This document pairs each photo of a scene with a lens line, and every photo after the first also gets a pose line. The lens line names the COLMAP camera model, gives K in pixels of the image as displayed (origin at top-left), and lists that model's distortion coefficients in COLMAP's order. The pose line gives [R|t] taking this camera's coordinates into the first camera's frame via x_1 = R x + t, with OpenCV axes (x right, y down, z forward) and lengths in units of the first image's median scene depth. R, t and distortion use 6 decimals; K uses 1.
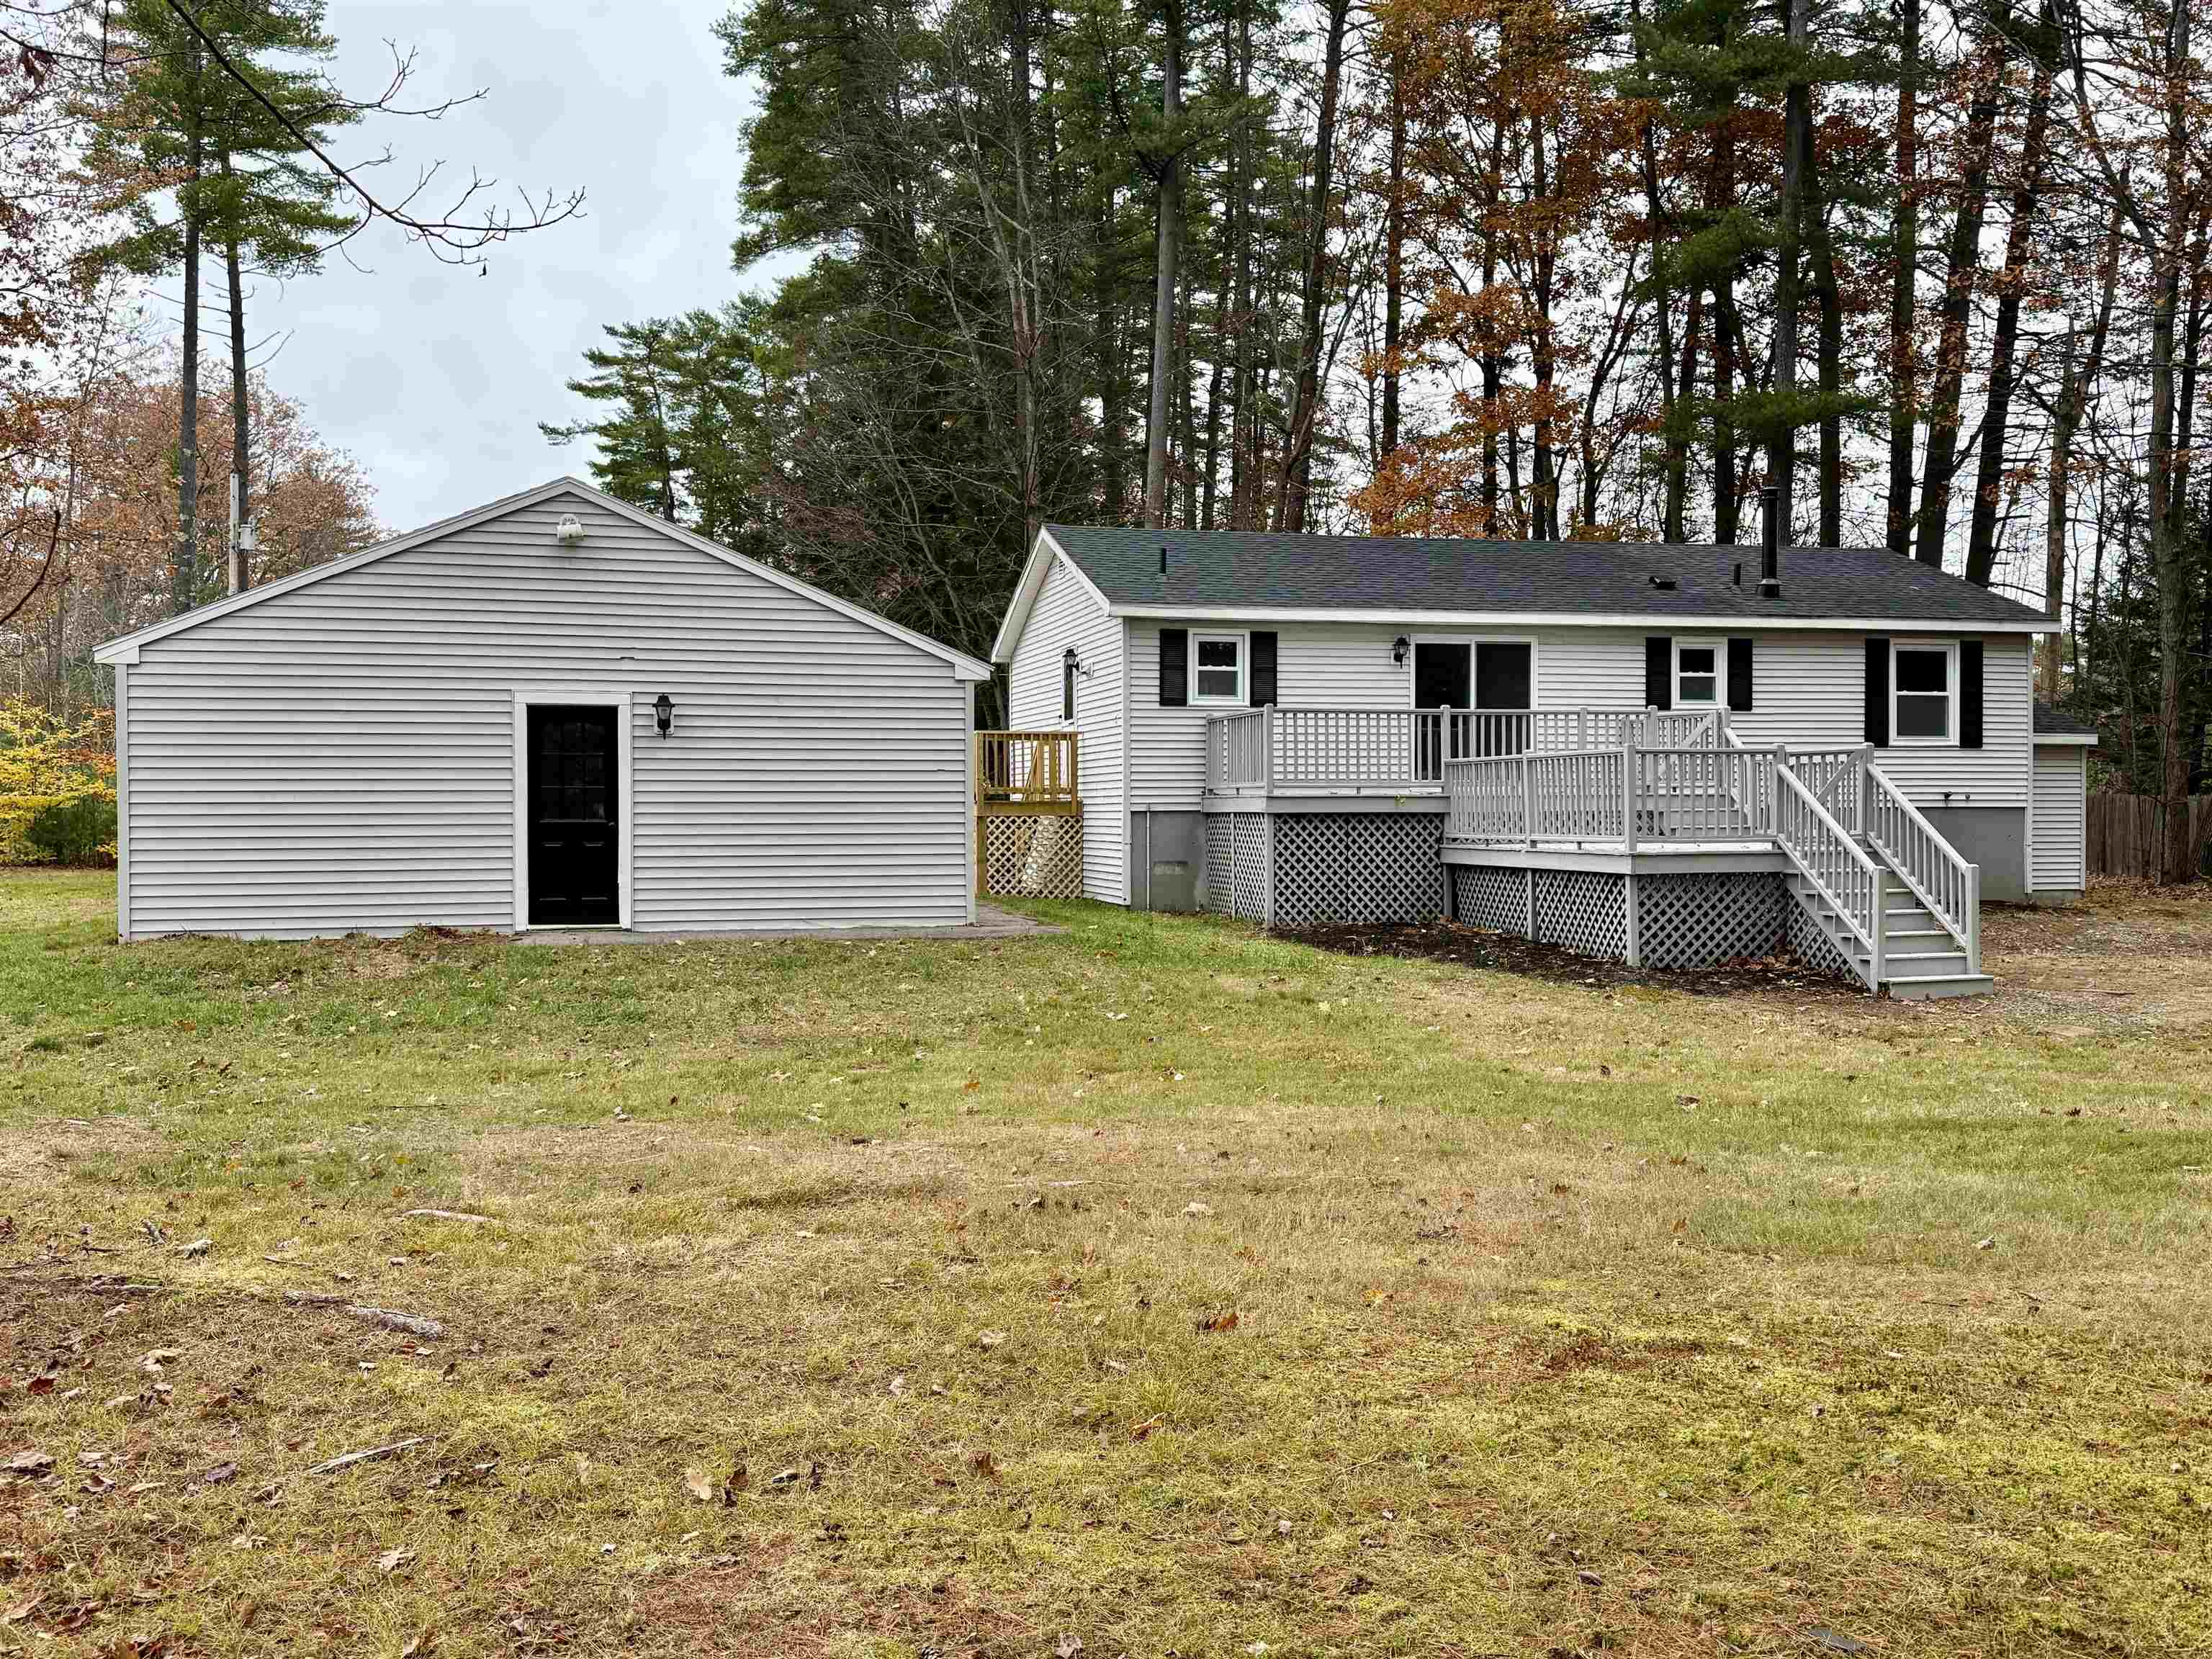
lens RADIAL K [[1810.9, 0, 1103.9], [0, 1810.9, 856.7], [0, 0, 1]] dist [0.171189, -0.312664]
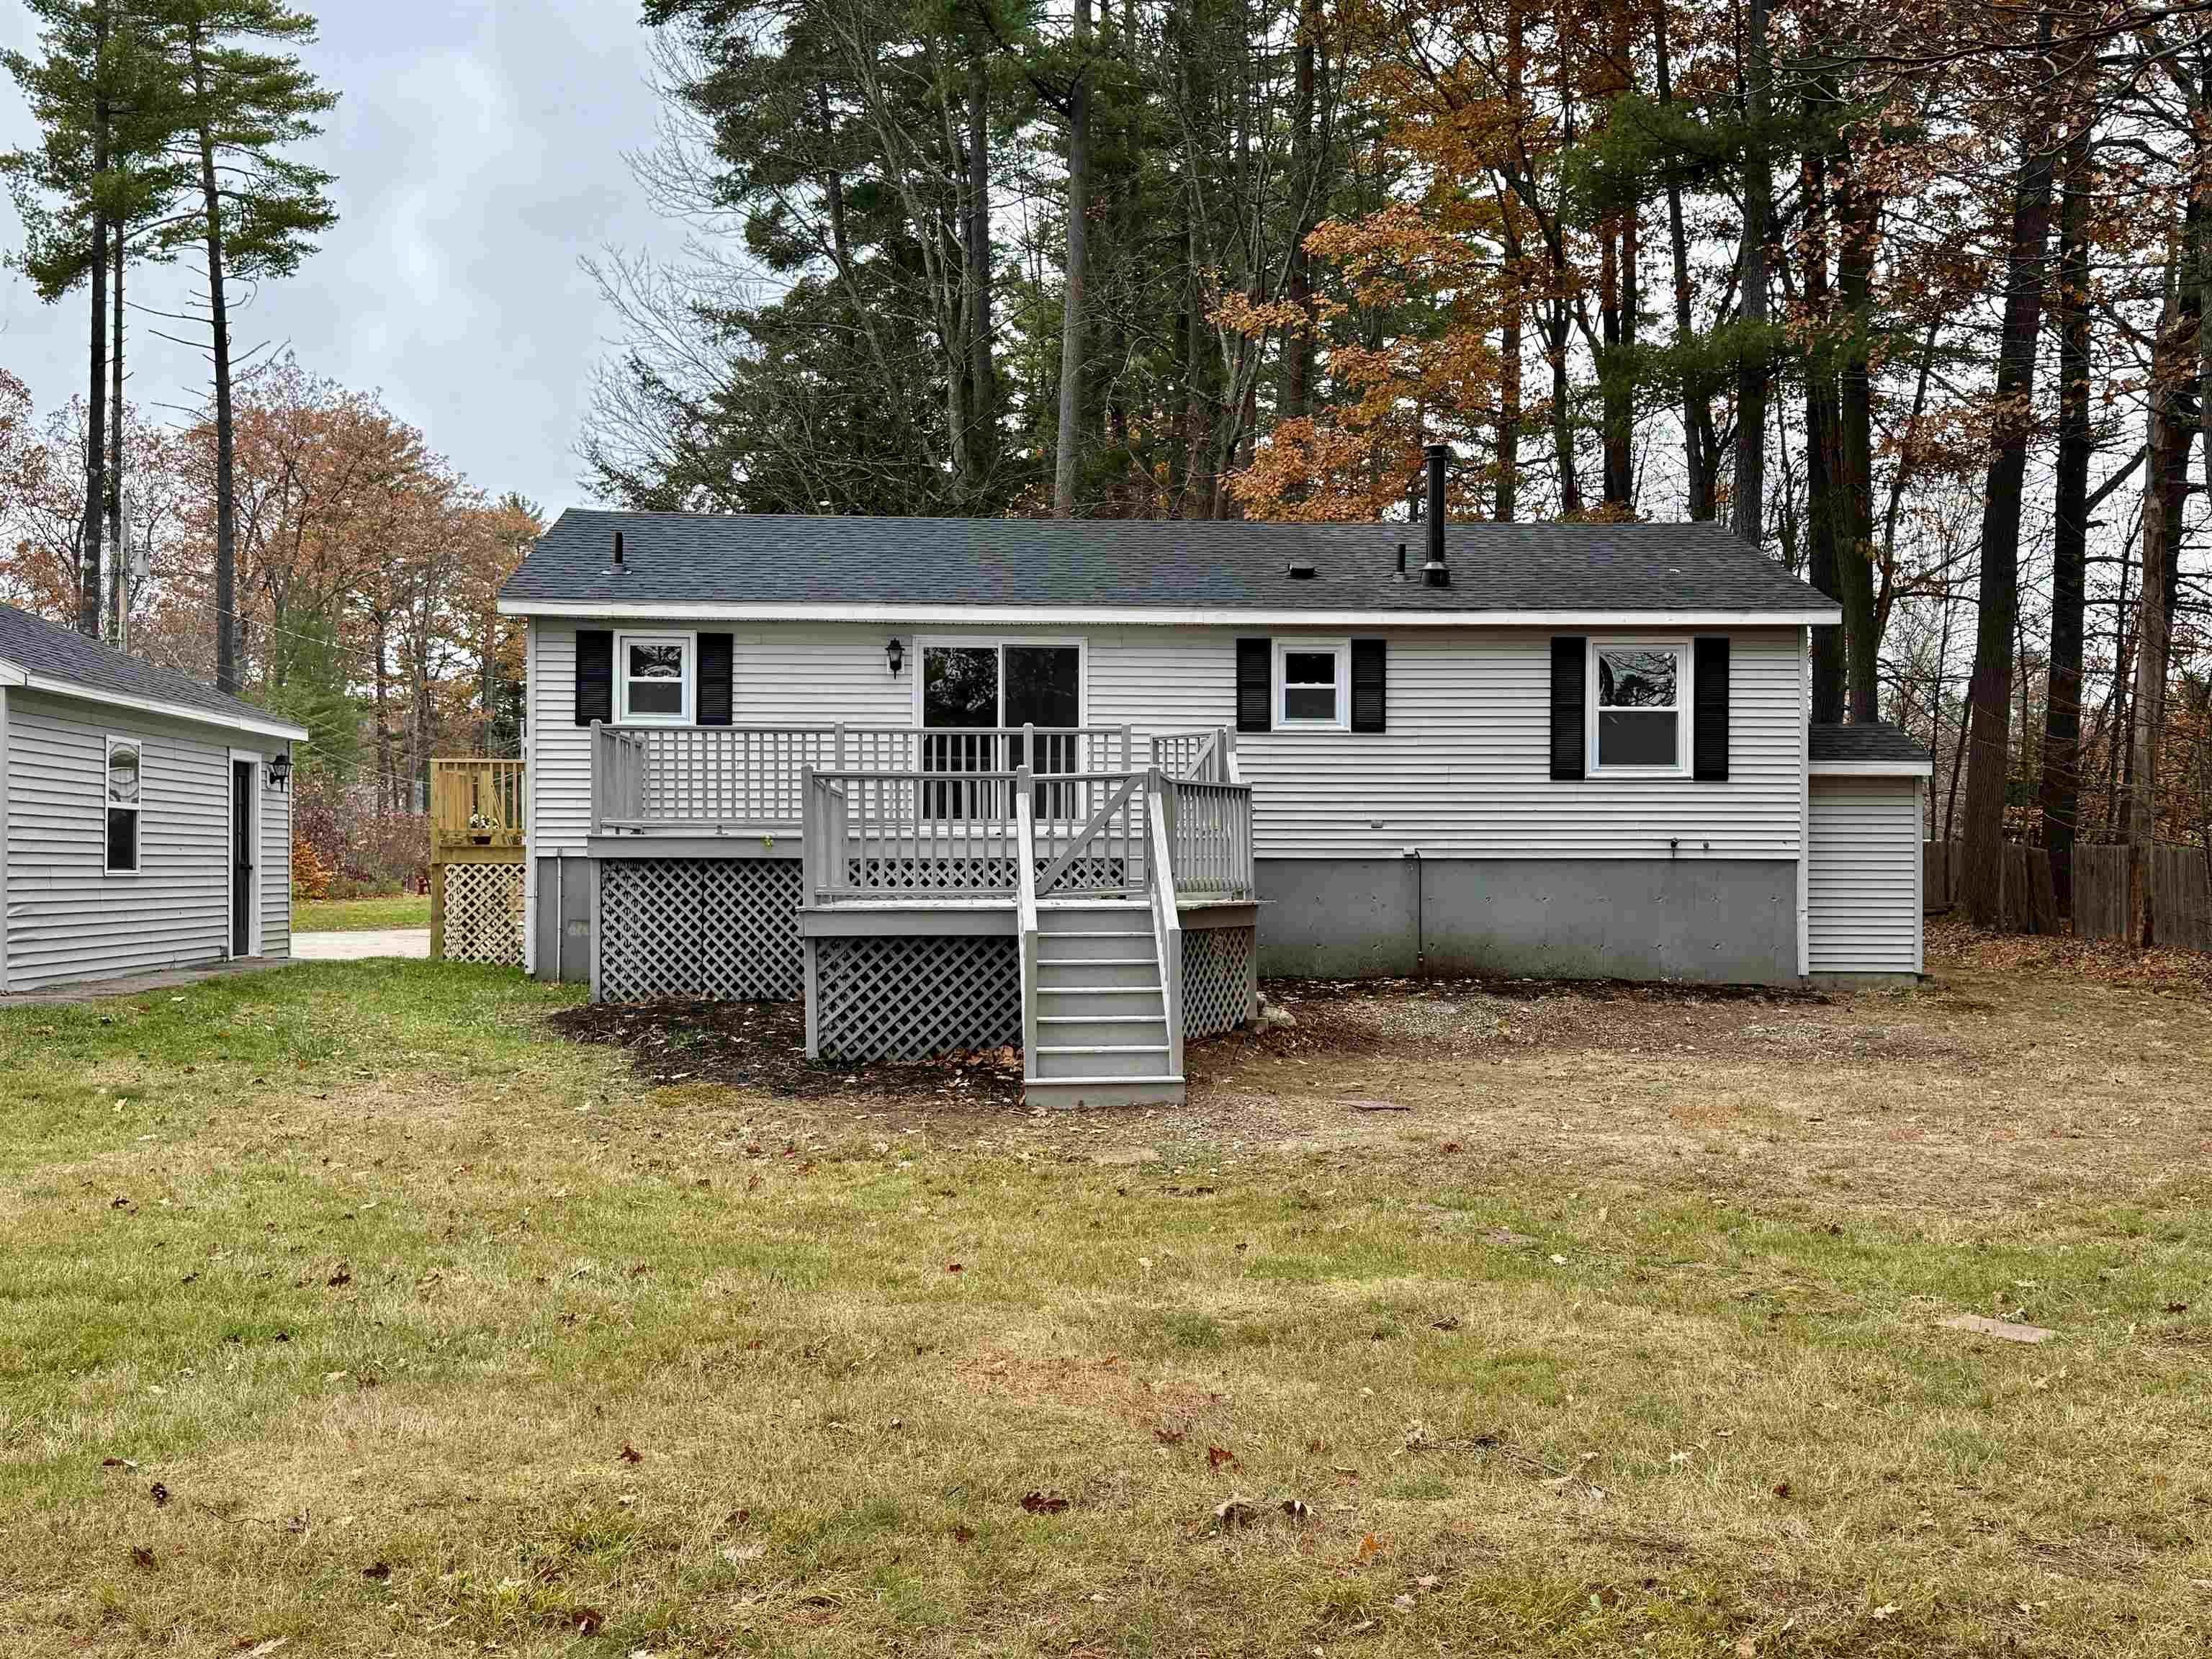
lens RADIAL K [[2210.5, 0, 1106.0], [0, 2210.5, 829.5], [0, 0, 1]] dist [0.152884, -0.277573]
pose [[0.985275, 0.002695, -0.170954, 0.381165], [-0.009753, 0.999133, -0.040462, 0.000331], [0.170697, 0.041534, 0.984448, 0.064084]]
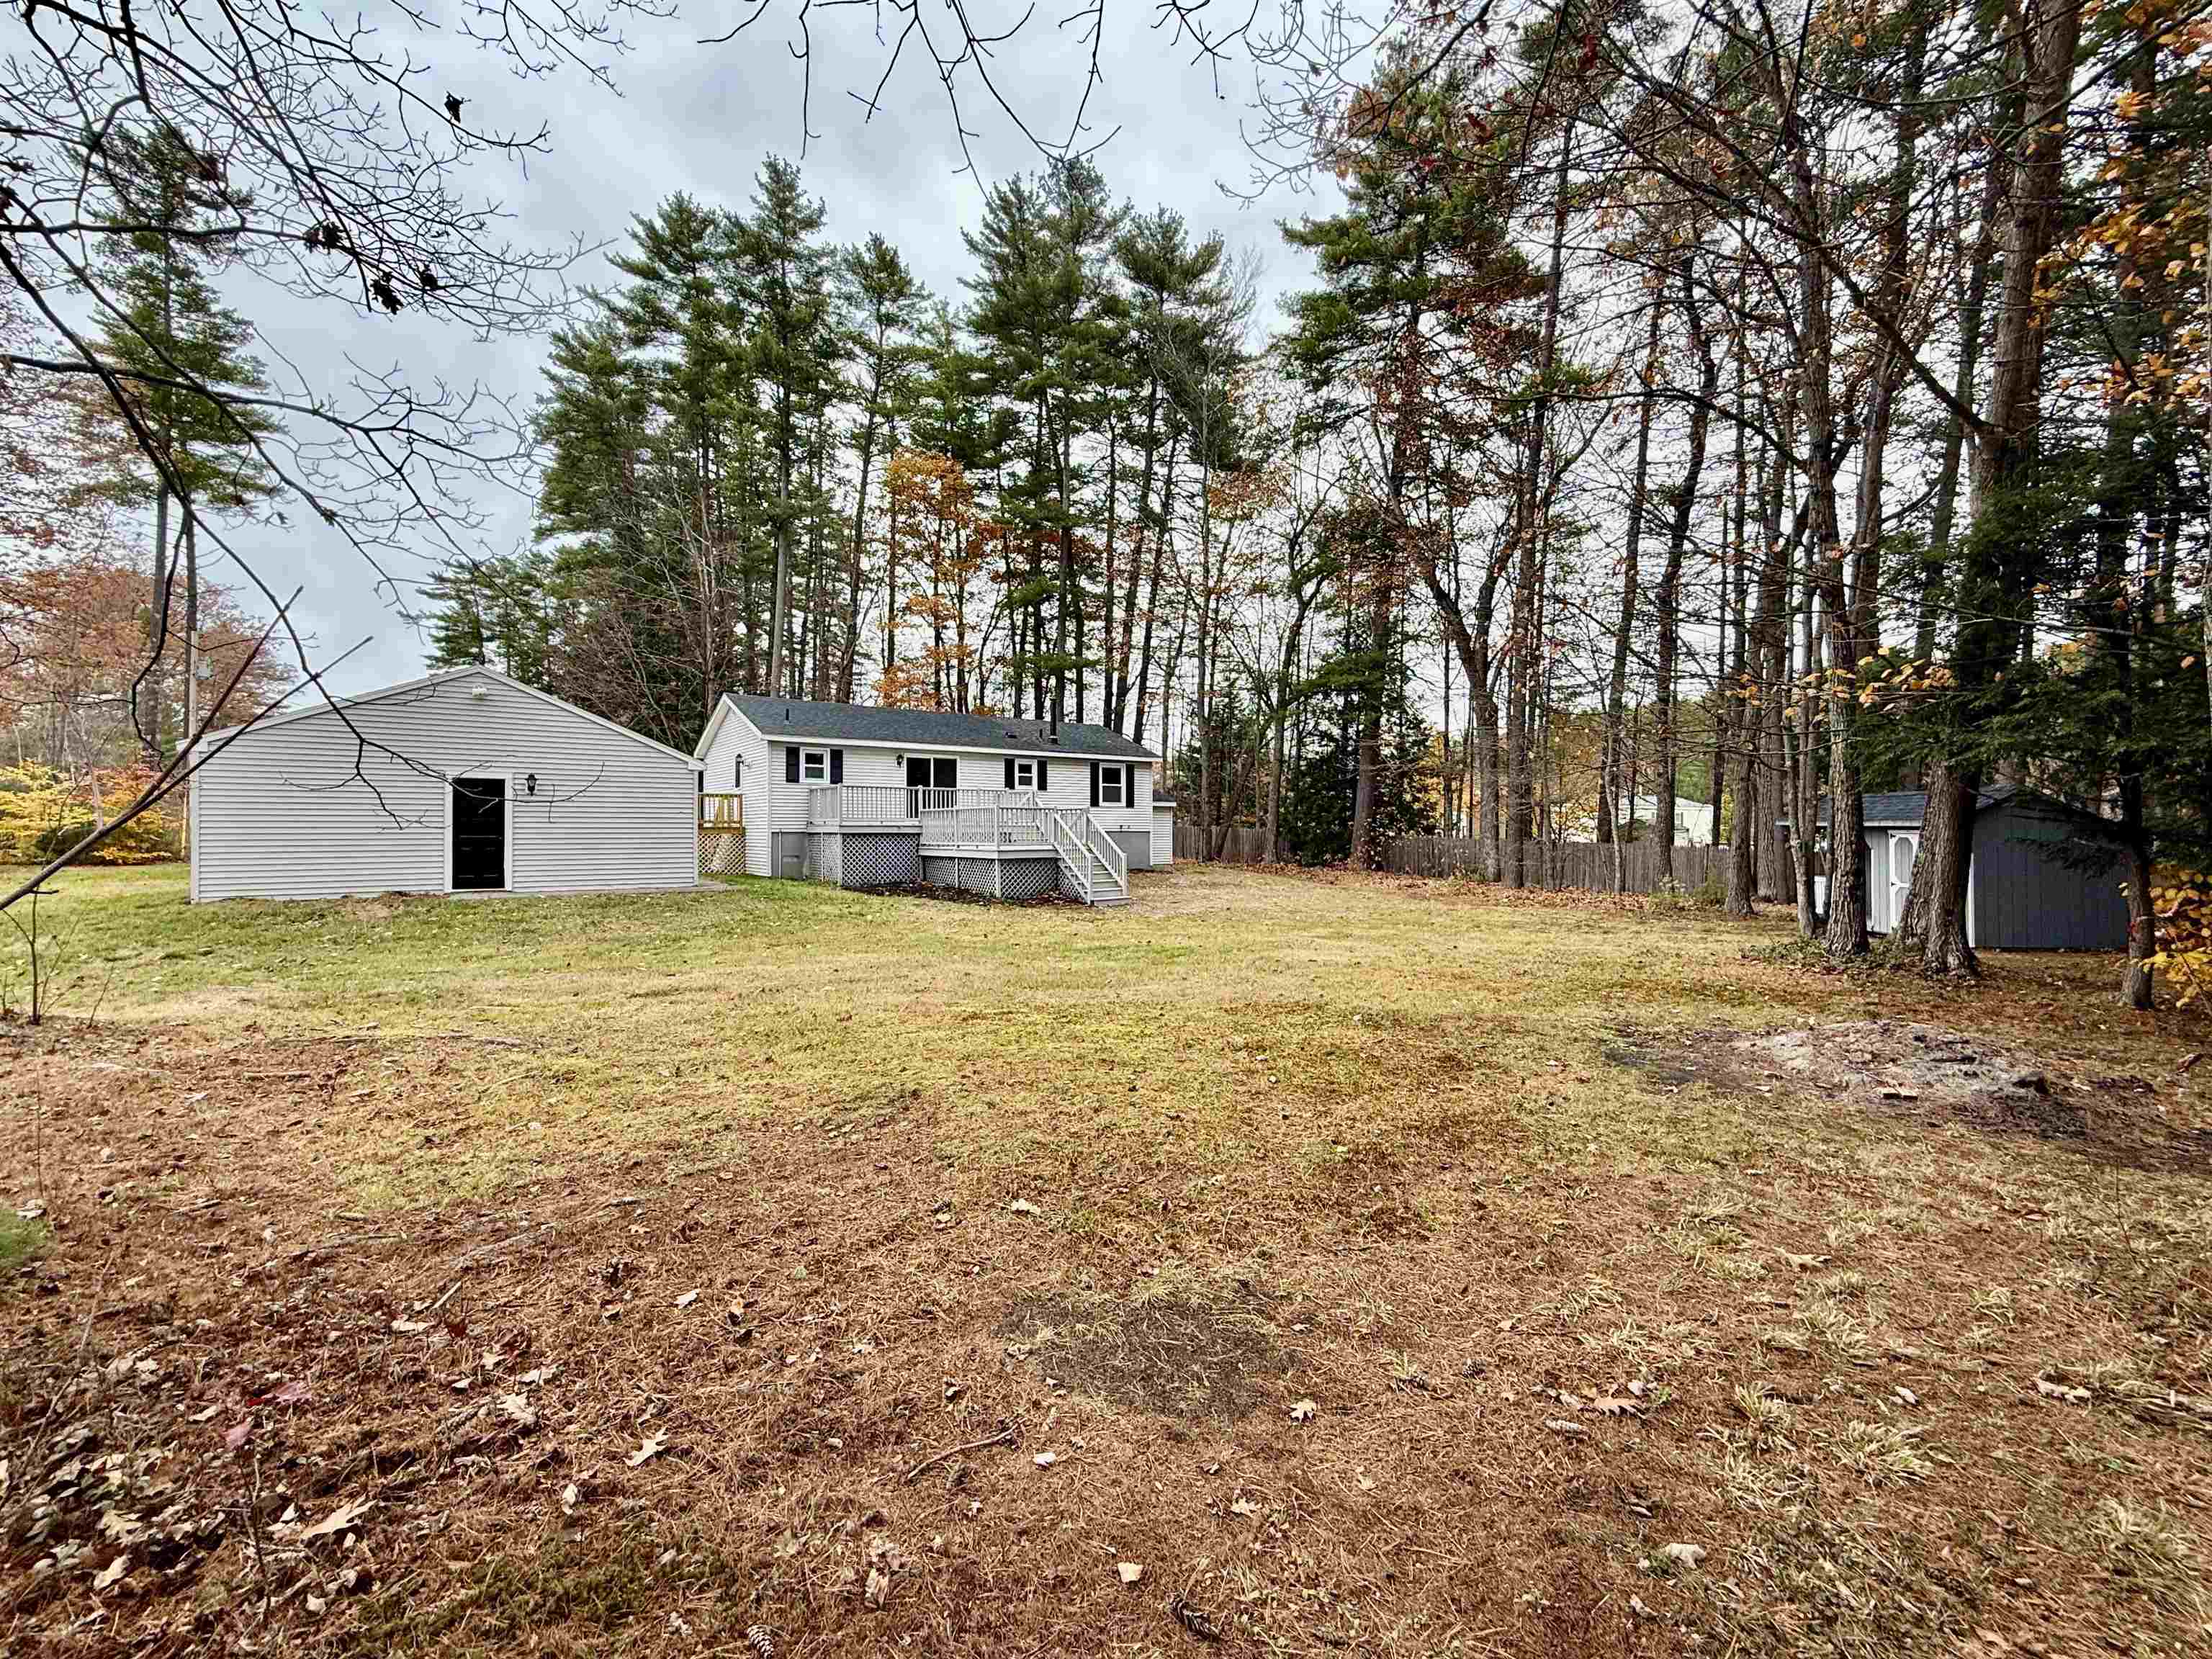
lens RADIAL K [[898.3, 0, 1108.0], [0, 898.3, 816.5], [0, 0, 1]] dist [0.000704, 0.000165]
pose [[0.922702, 0.008449, 0.385421, -0.022960], [0.007808, 0.999145, -0.040594, 0.002098], [-0.385434, 0.040466, 0.921848, -0.098555]]
